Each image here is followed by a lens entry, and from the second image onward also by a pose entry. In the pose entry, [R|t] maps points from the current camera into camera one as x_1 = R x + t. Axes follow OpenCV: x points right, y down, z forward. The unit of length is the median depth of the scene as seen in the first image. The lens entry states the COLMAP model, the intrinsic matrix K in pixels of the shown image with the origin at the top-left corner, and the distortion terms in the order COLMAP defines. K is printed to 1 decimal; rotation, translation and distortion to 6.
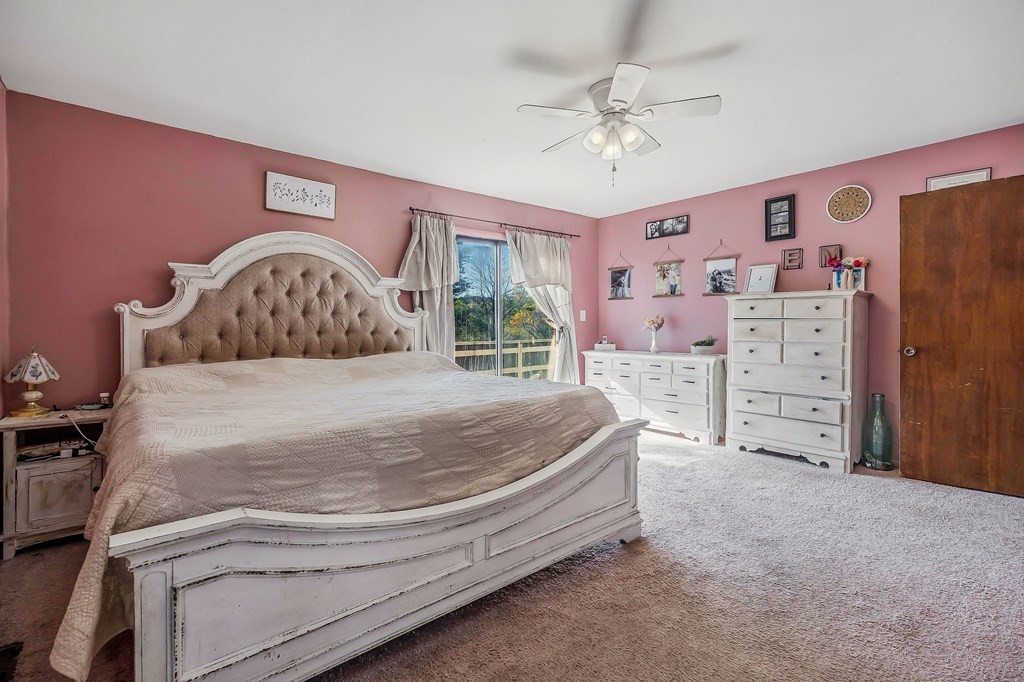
lens RADIAL K [[482.0, 0, 484.5], [0, 482.0, 328.6], [0, 0, 1]] dist [-0.002650, -0.000418]
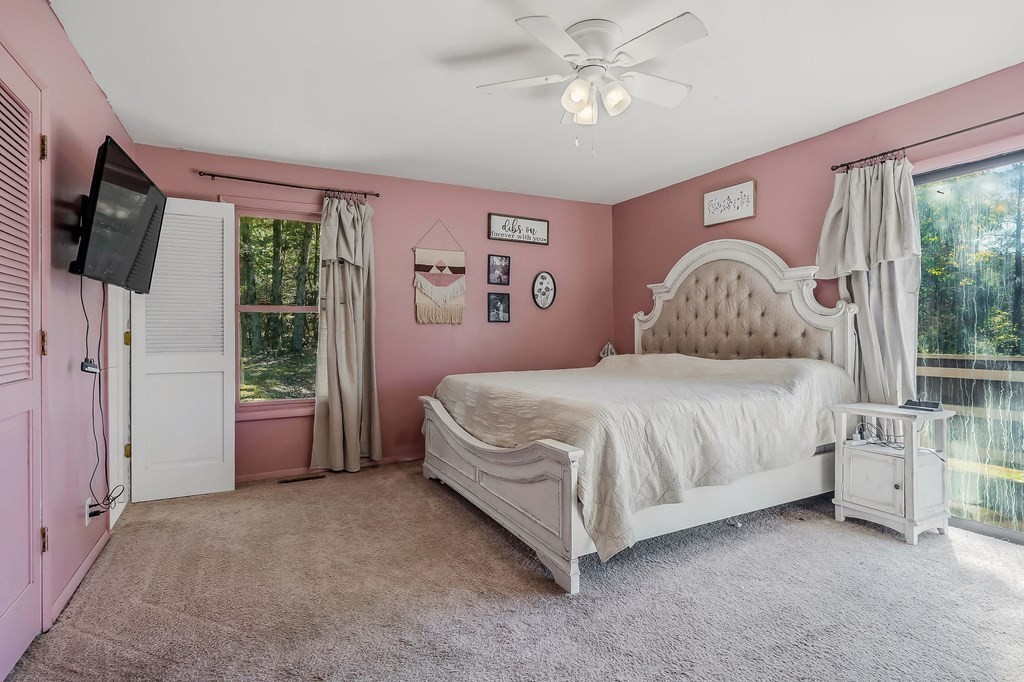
lens RADIAL K [[482.0, 0, 484.5], [0, 482.0, 328.6], [0, 0, 1]] dist [-0.002650, -0.000418]
pose [[-0.217227, 0.004274, -0.976112, 0.762732], [0.008182, 0.999963, 0.002557, -0.008374], [0.976087, -0.007431, -0.217254, 0.696549]]
